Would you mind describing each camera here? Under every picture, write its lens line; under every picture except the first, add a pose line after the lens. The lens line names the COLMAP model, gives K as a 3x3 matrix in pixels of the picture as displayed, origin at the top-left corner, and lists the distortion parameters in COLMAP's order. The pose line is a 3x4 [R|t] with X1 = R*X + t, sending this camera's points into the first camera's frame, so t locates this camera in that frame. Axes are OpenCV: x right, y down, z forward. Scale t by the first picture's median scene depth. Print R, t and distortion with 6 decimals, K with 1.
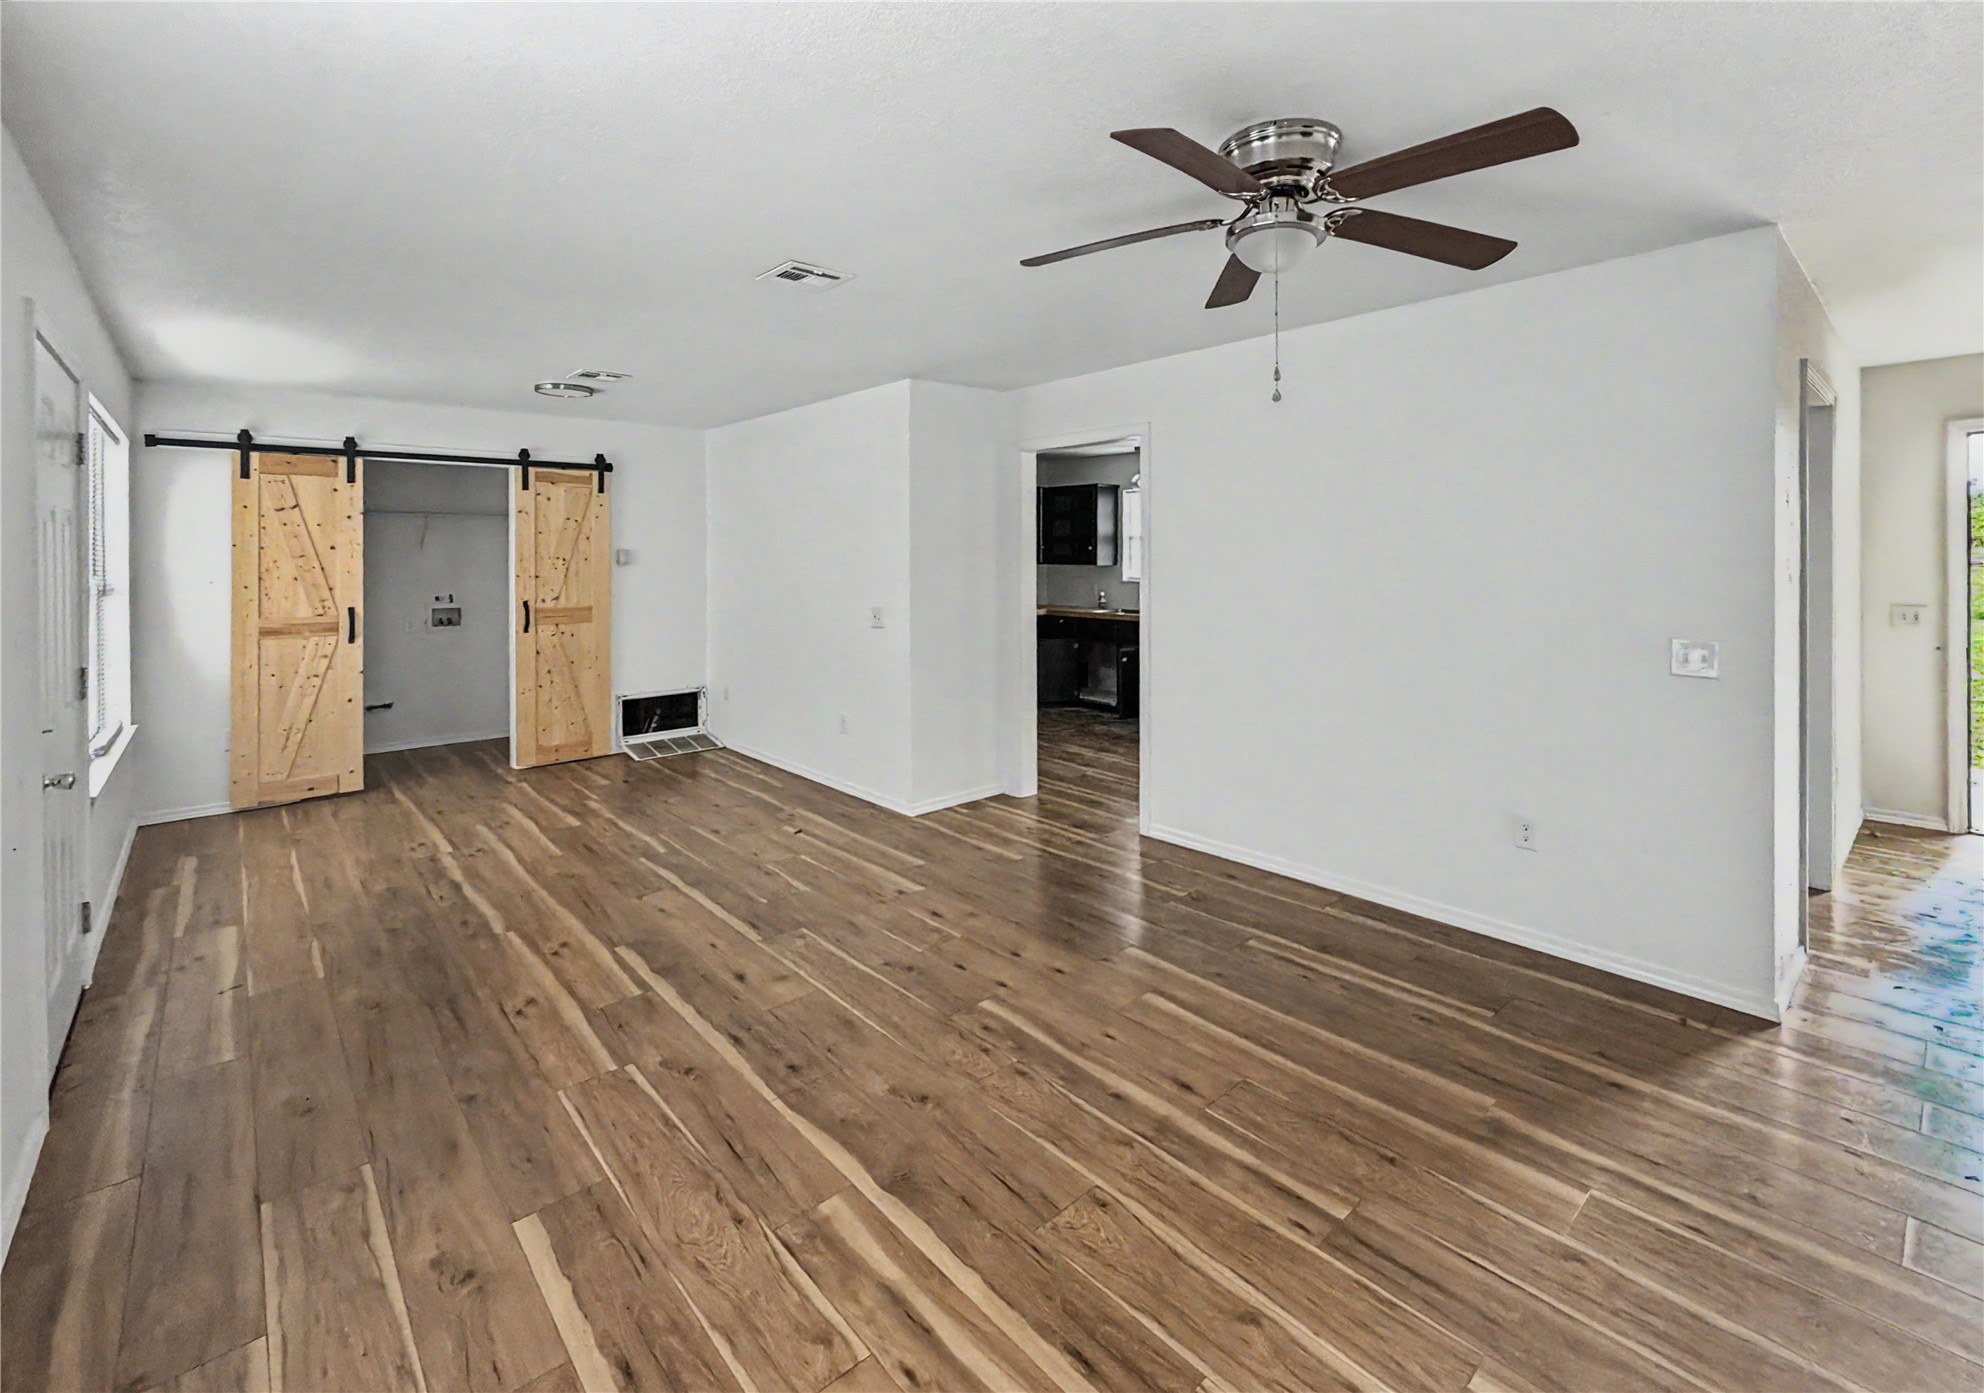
lens RADIAL K [[861.4, 0, 996.0], [0, 861.4, 684.9], [0, 0, 1]] dist [0.005214, 0.000337]
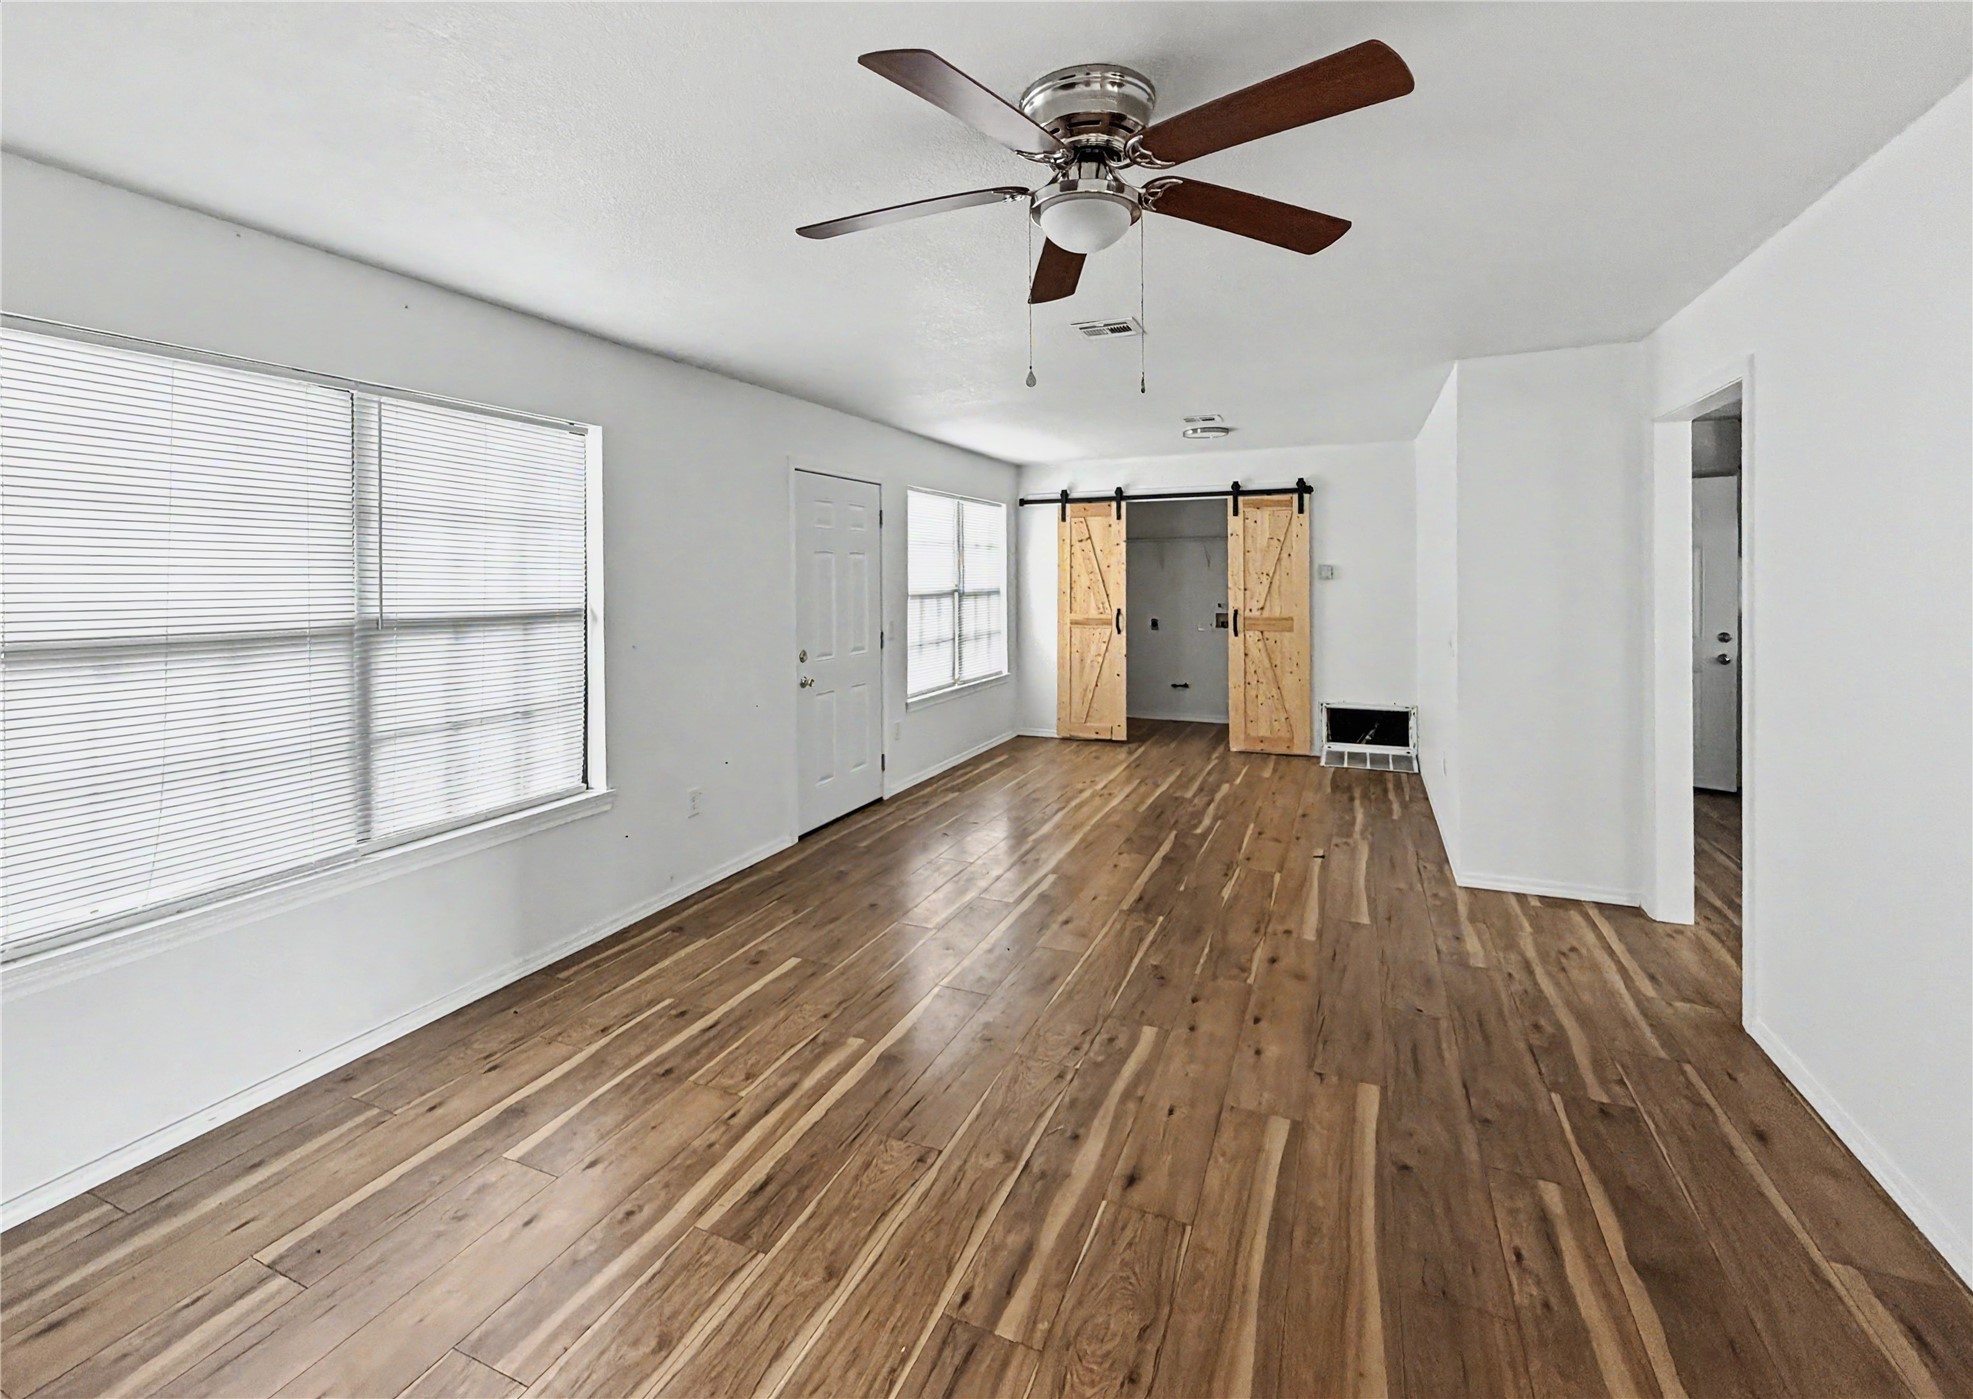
lens RADIAL K [[856.7, 0, 991.4], [0, 856.7, 701.8], [0, 0, 1]] dist [0.005214, 0.000337]
pose [[0.423564, 0.137199, -0.895416, 0.696102], [-0.131415, 0.987314, 0.089116, -0.060157], [0.896283, 0.079925, 0.436220, 0.357446]]
